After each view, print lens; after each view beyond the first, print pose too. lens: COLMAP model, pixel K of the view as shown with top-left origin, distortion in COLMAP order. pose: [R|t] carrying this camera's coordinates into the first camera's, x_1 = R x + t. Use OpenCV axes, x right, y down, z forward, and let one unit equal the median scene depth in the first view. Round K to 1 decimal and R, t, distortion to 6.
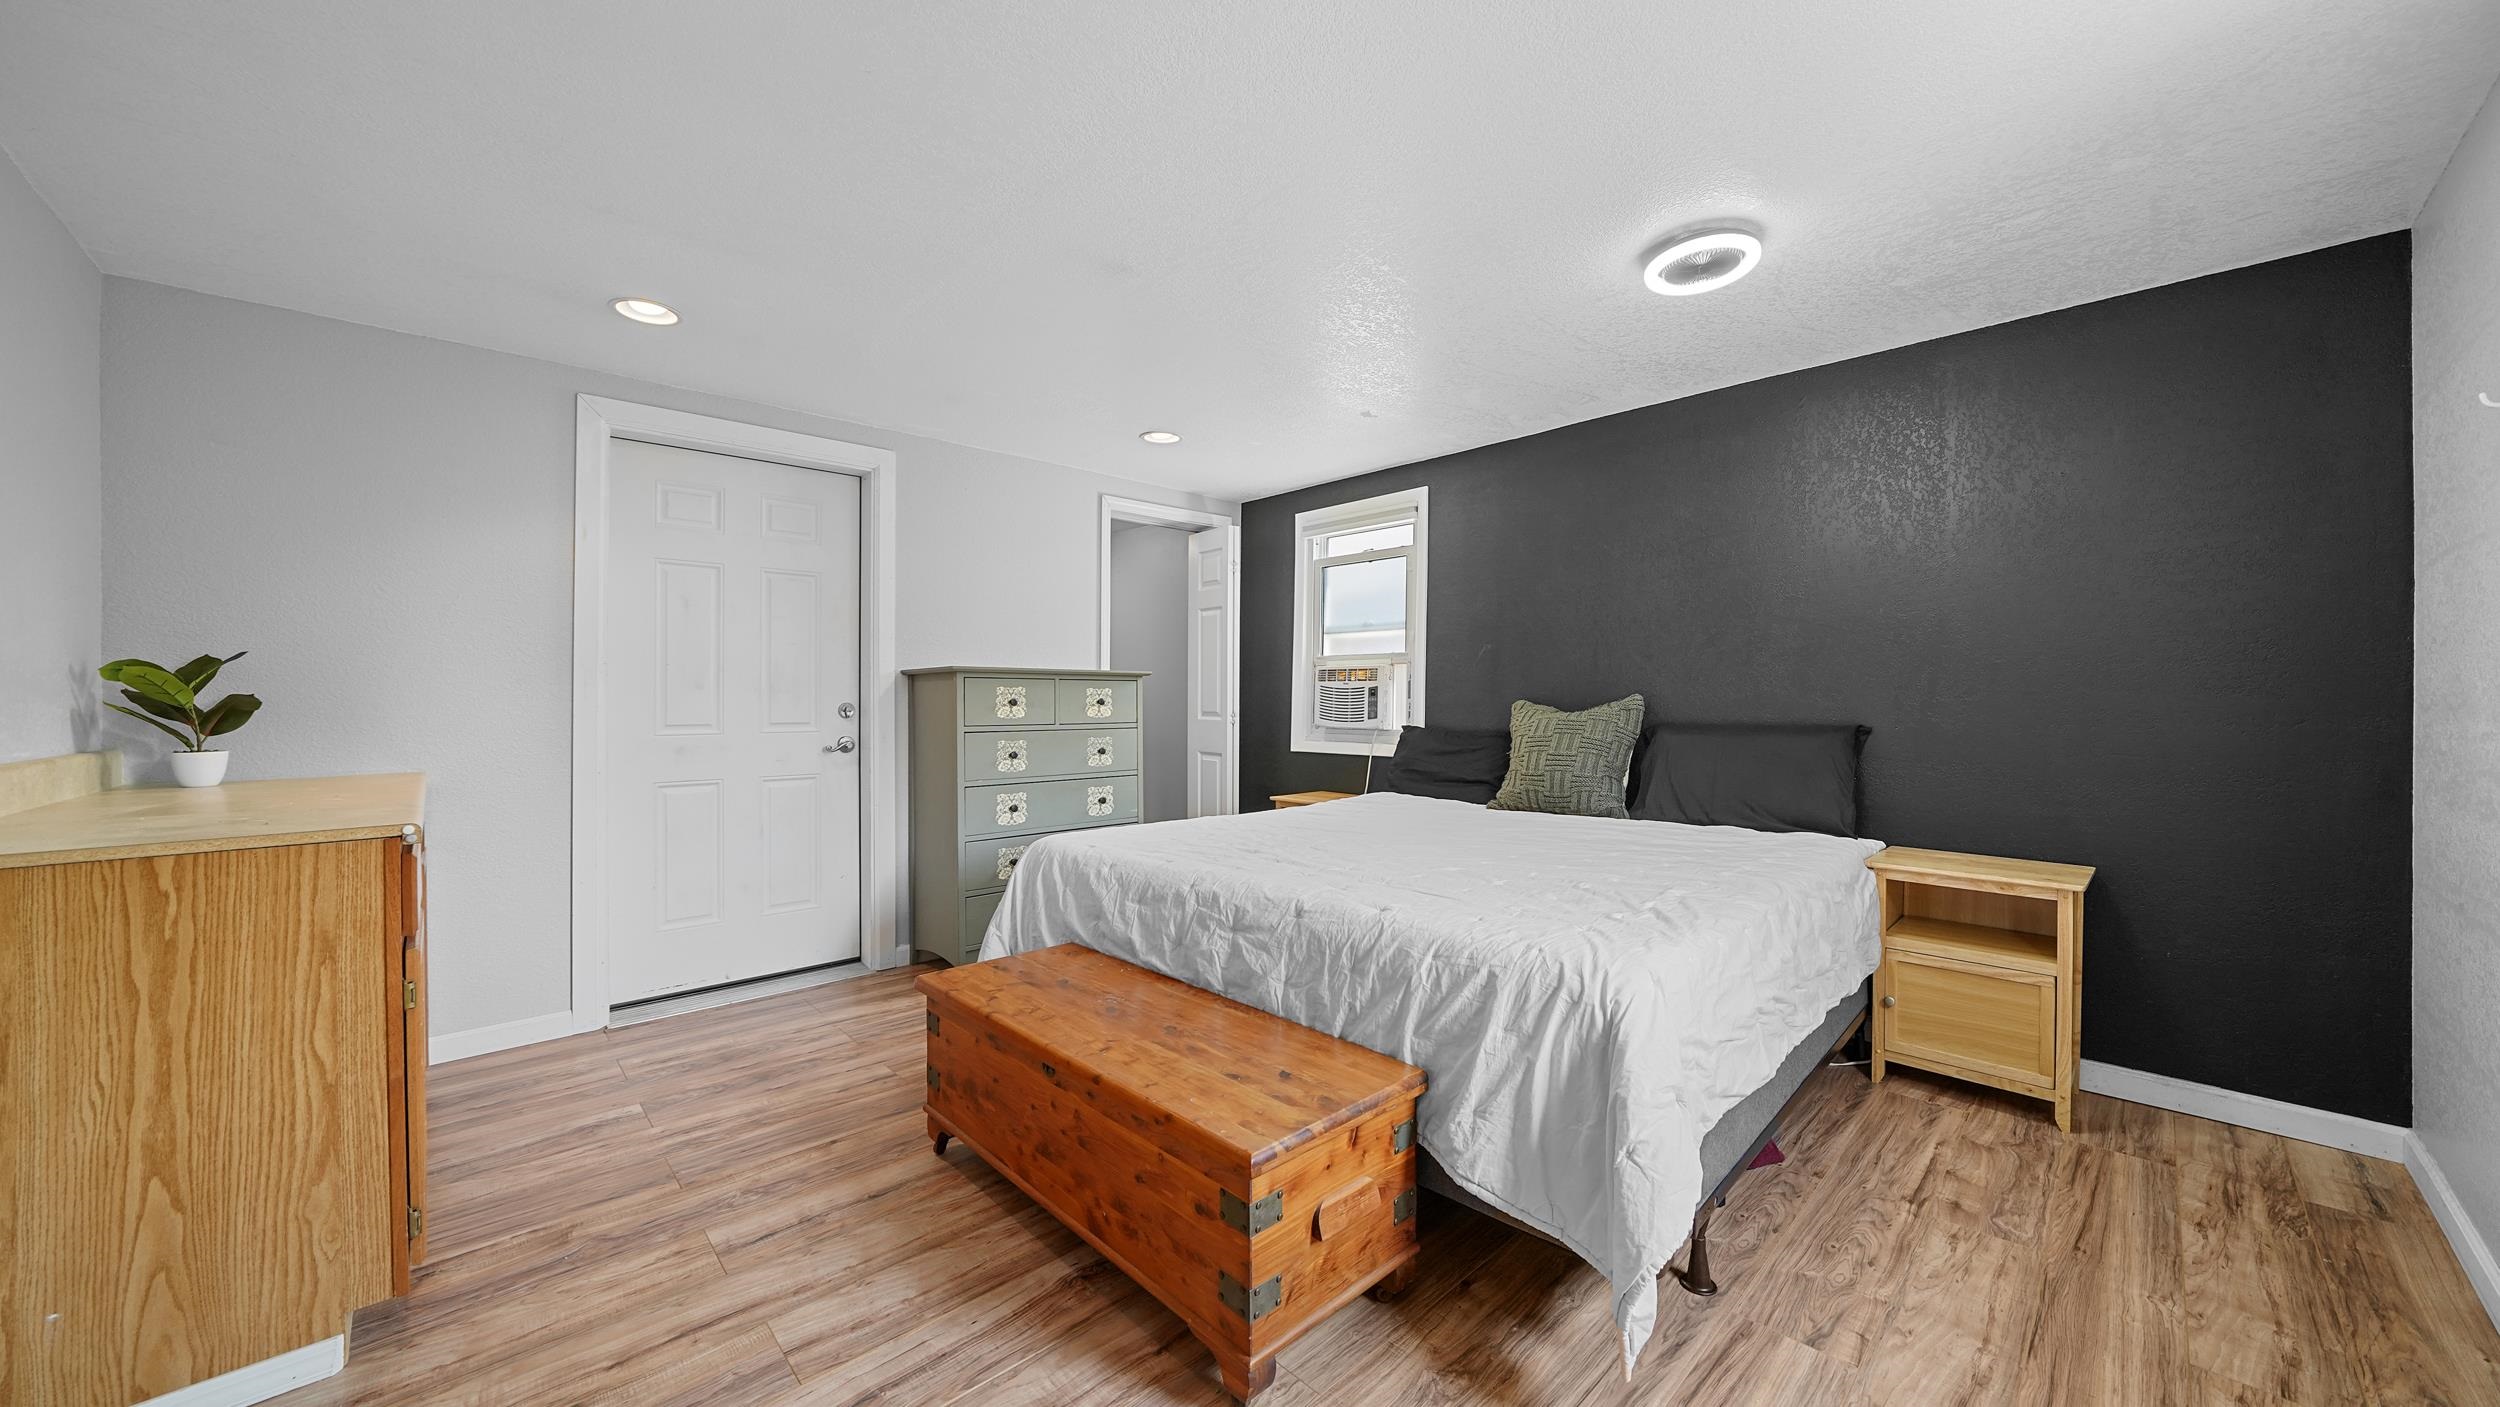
lens RADIAL K [[872.6, 0, 1246.6], [0, 872.6, 694.5], [0, 0, 1]] dist [-0.003438, -0.000076]
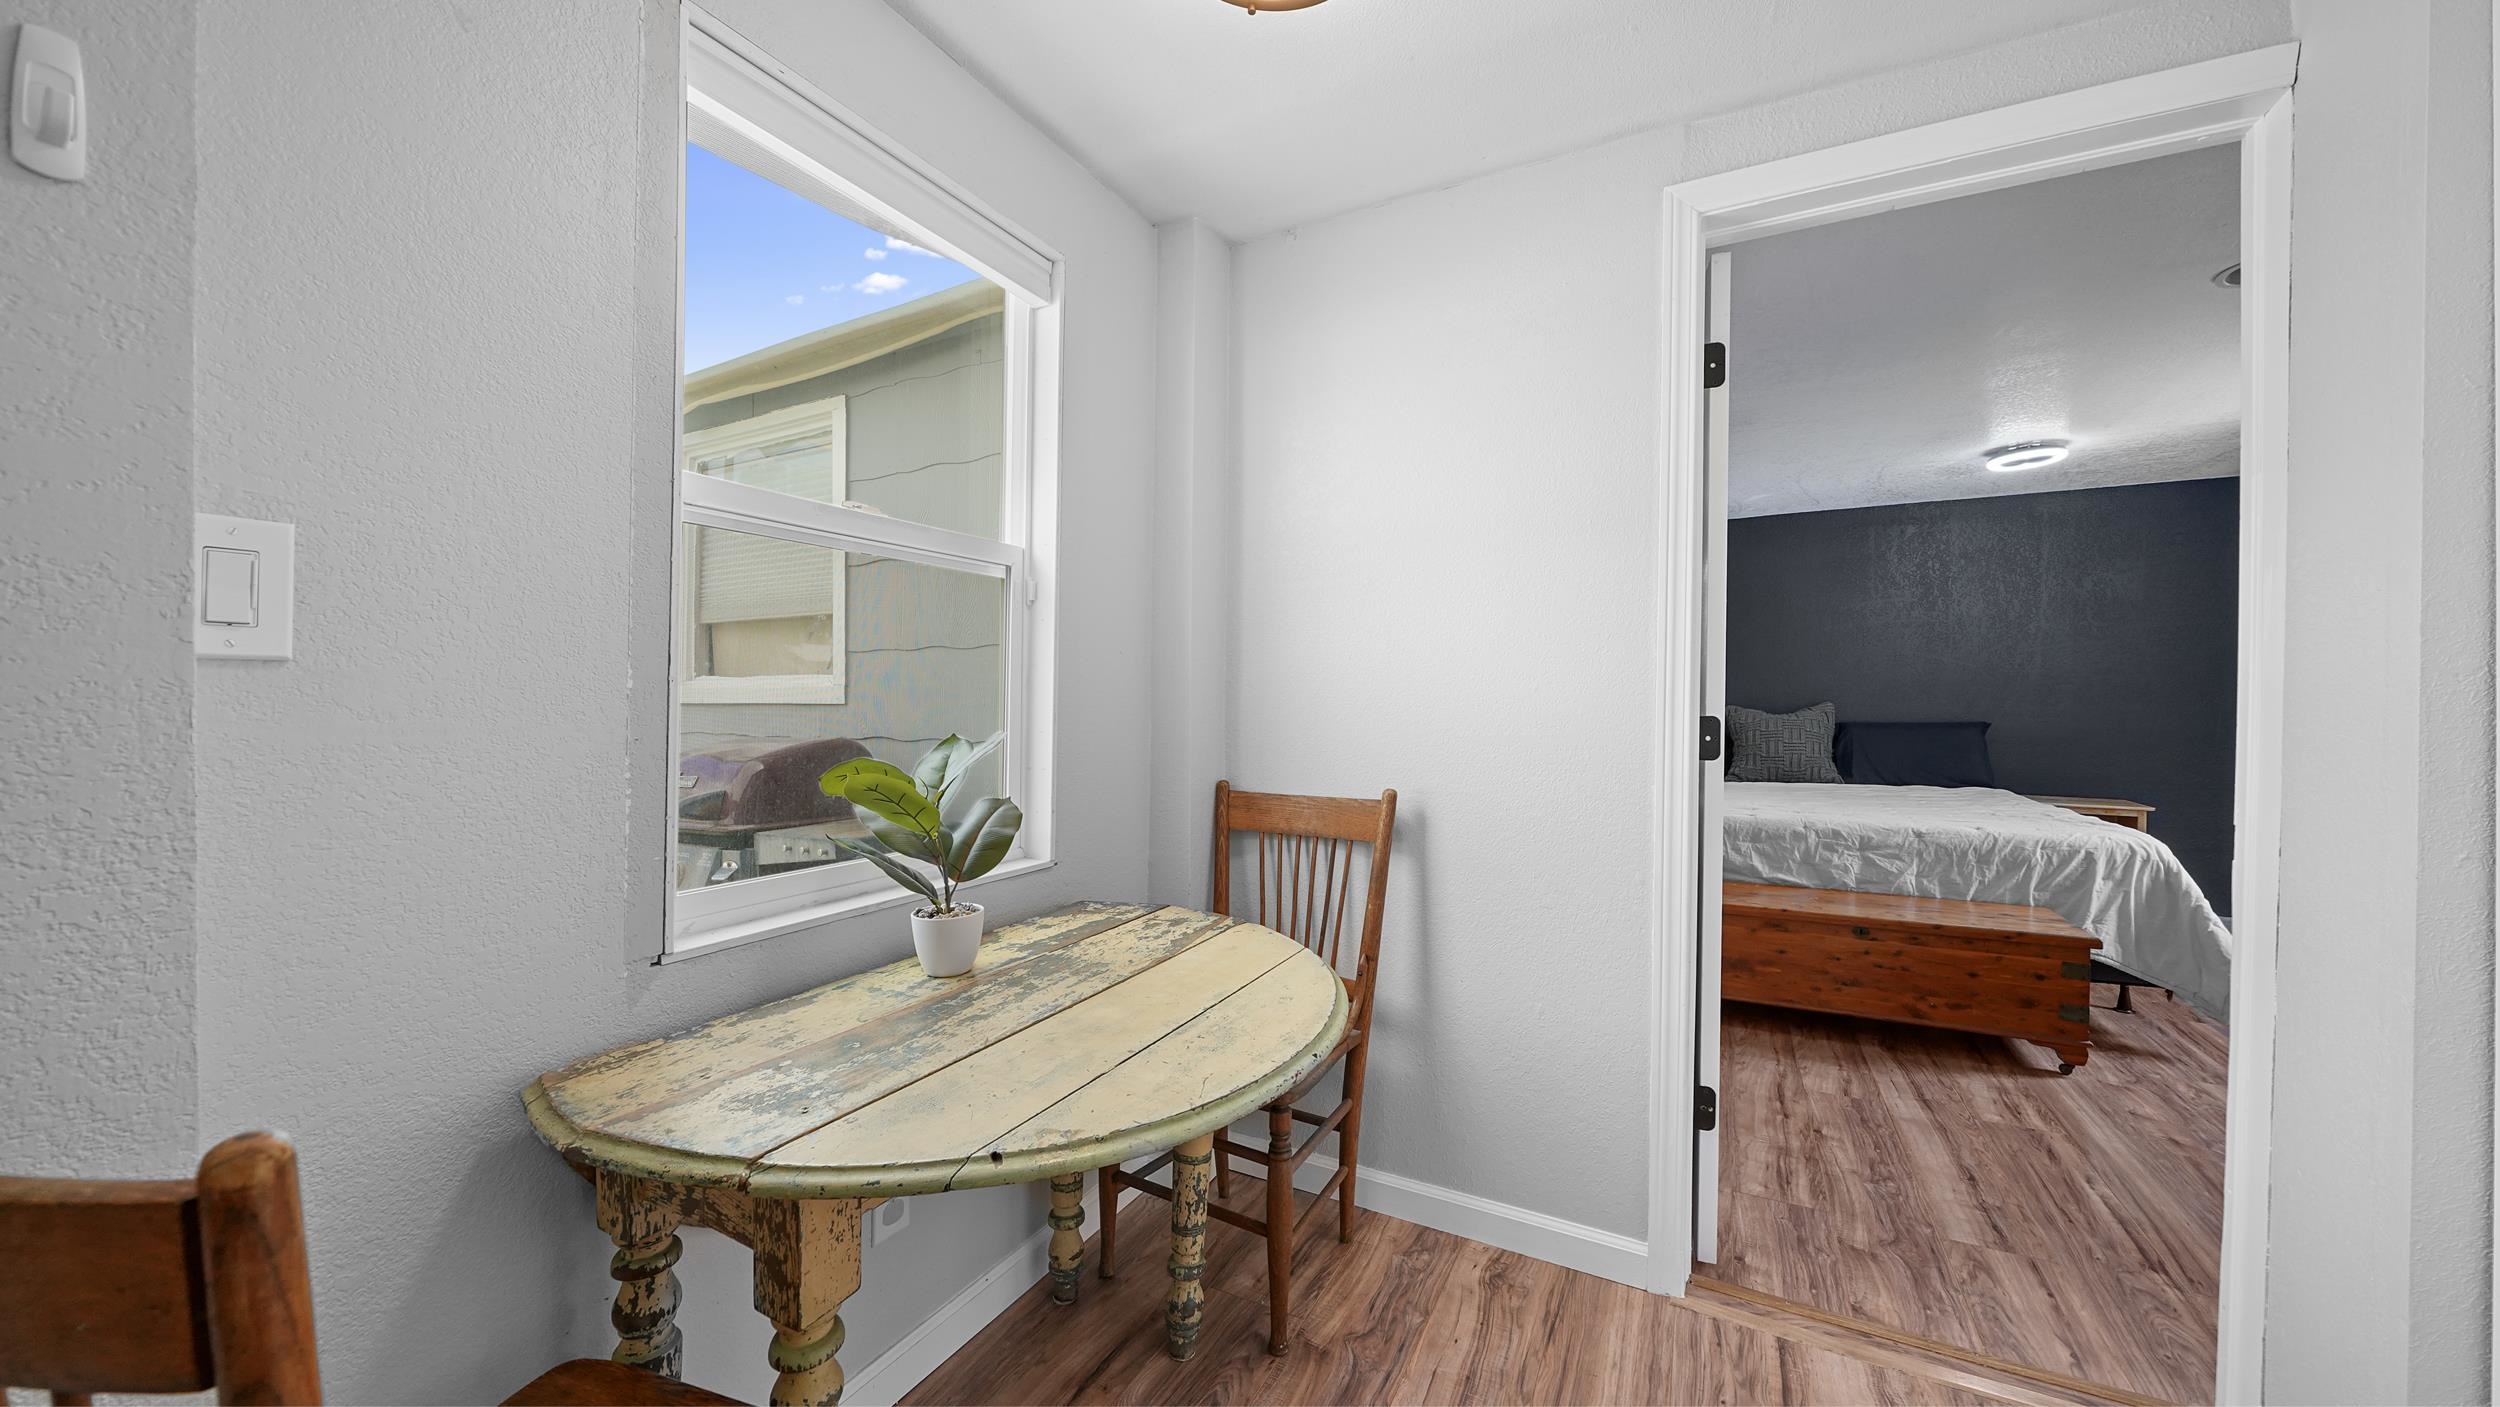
lens RADIAL K [[872.6, 0, 1243.2], [0, 872.6, 709.0], [0, 0, 1]] dist [-0.003438, -0.000076]
pose [[0.946435, -0.002585, 0.322885, -1.865904], [-0.002825, 0.999863, 0.016288, -0.018257], [-0.322883, -0.016328, 0.946298, -0.182410]]
